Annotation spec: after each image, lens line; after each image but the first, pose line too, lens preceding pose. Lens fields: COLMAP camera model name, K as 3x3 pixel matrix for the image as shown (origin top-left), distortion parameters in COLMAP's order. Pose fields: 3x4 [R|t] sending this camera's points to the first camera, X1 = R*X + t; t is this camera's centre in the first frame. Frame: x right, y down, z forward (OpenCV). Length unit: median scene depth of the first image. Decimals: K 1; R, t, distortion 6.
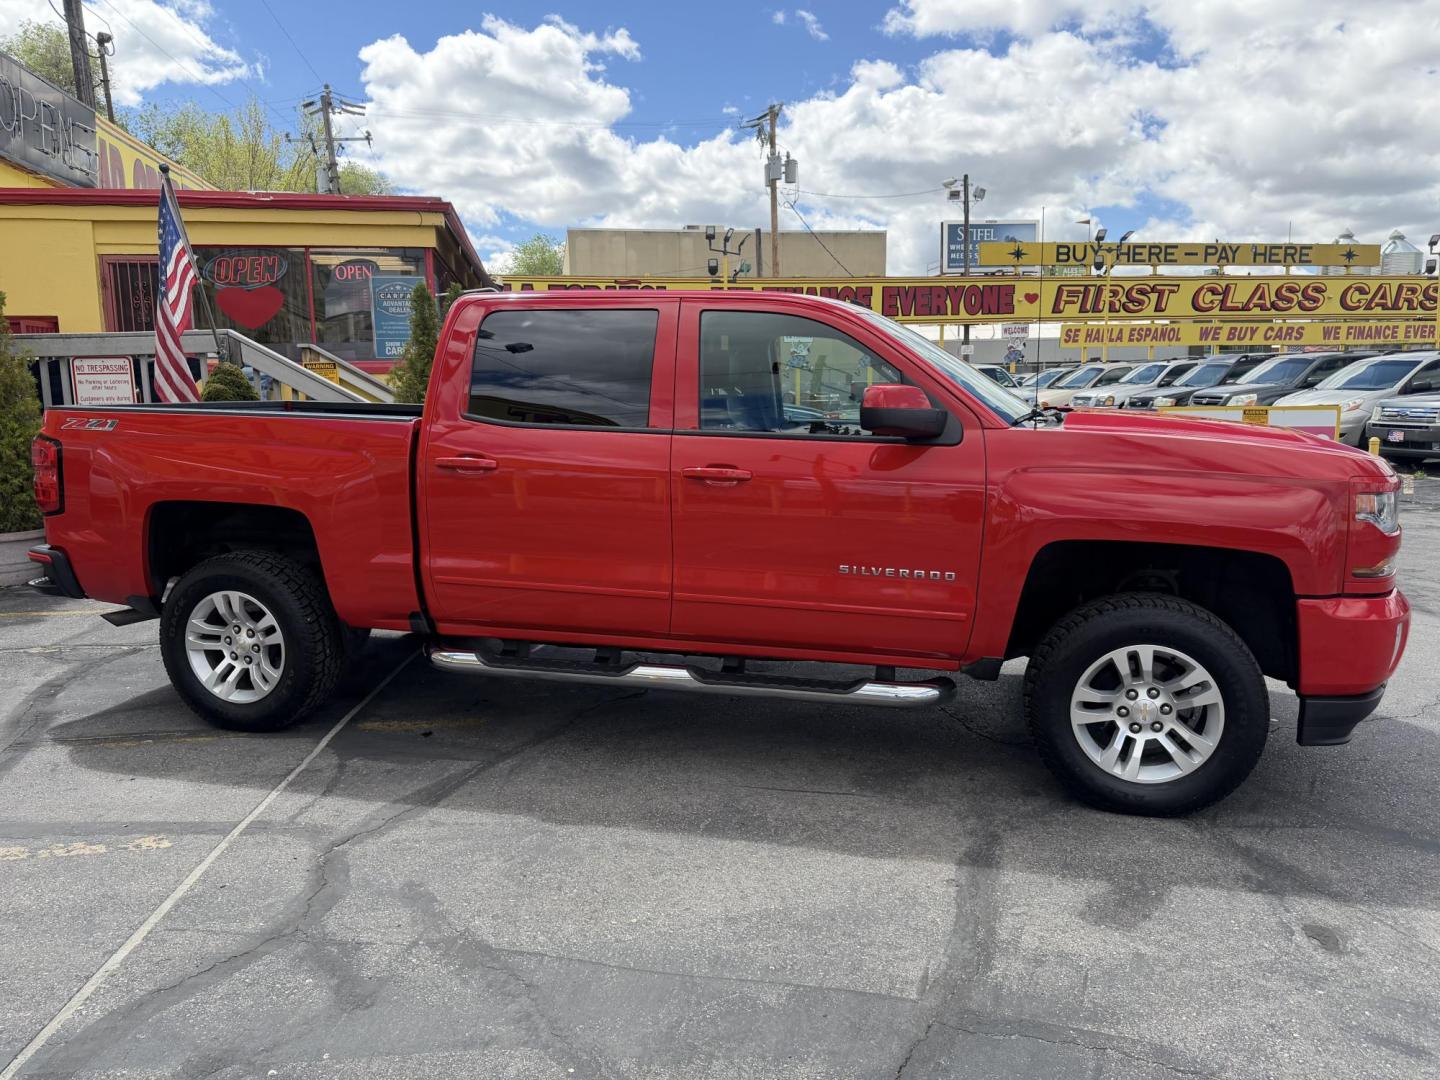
lens RADIAL K [[1024.8, 0, 719.8], [0, 1024.8, 549.1], [0, 0, 1]] dist [0.031892, -0.040193]
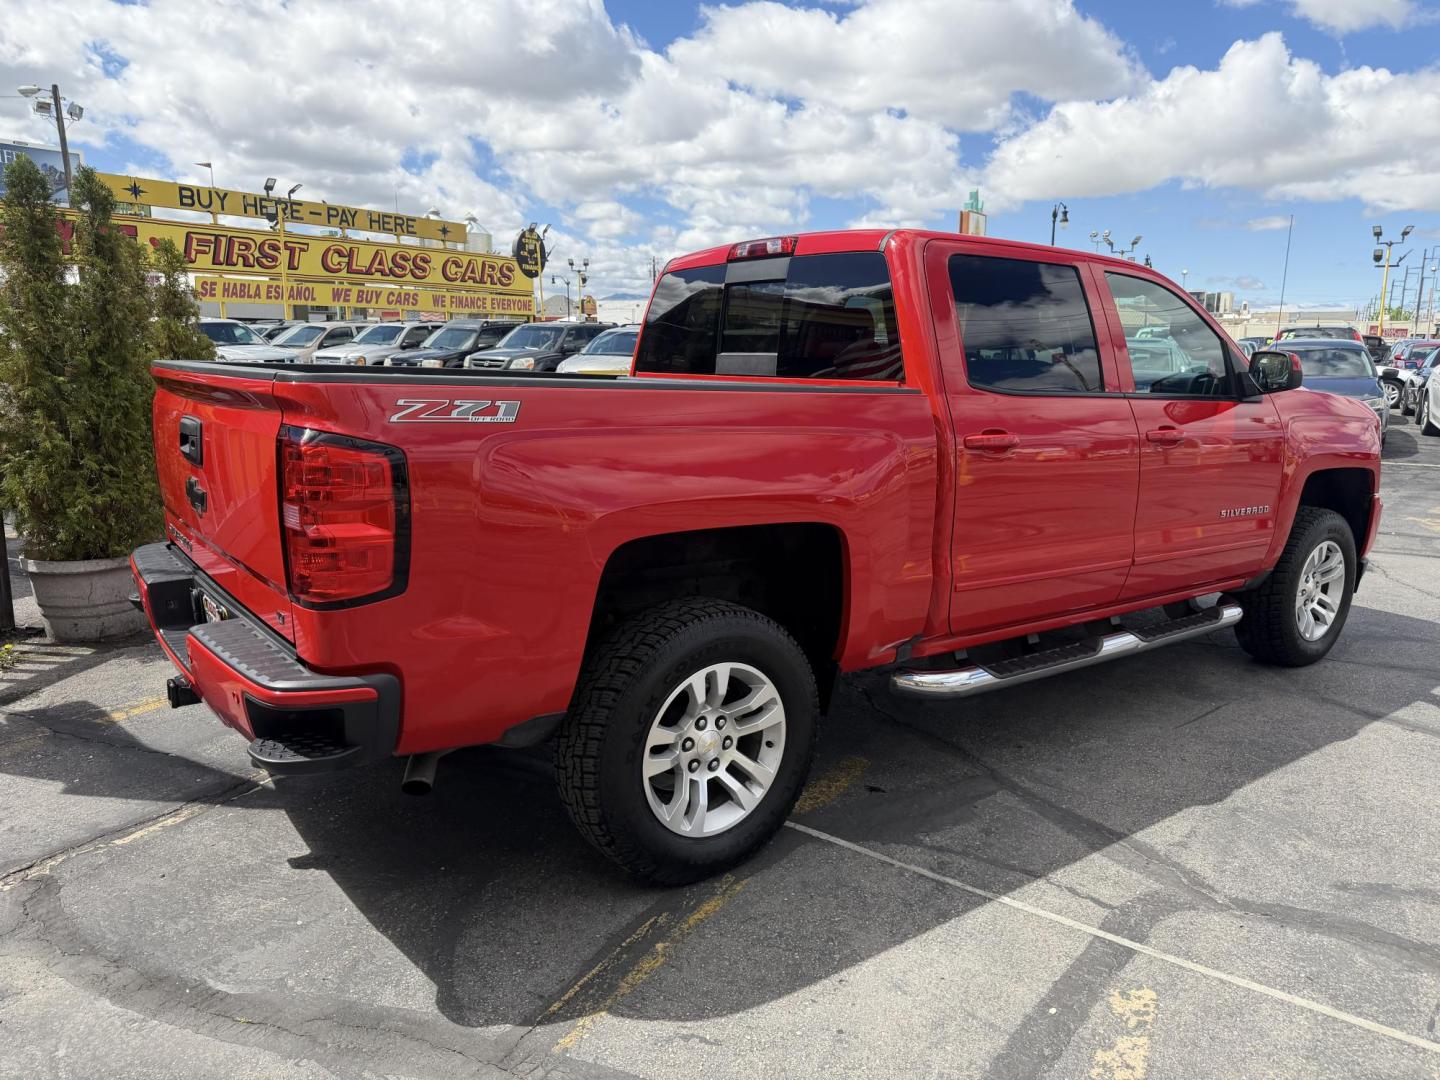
lens RADIAL K [[1024.8, 0, 721.4], [0, 1024.8, 549.5], [0, 0, 1]] dist [0.031892, -0.040193]
pose [[0.630702, -0.135166, 0.764163, -0.104067], [0.105739, 0.990499, 0.087929, -0.009280], [-0.768788, 0.025345, 0.639002, 0.065069]]
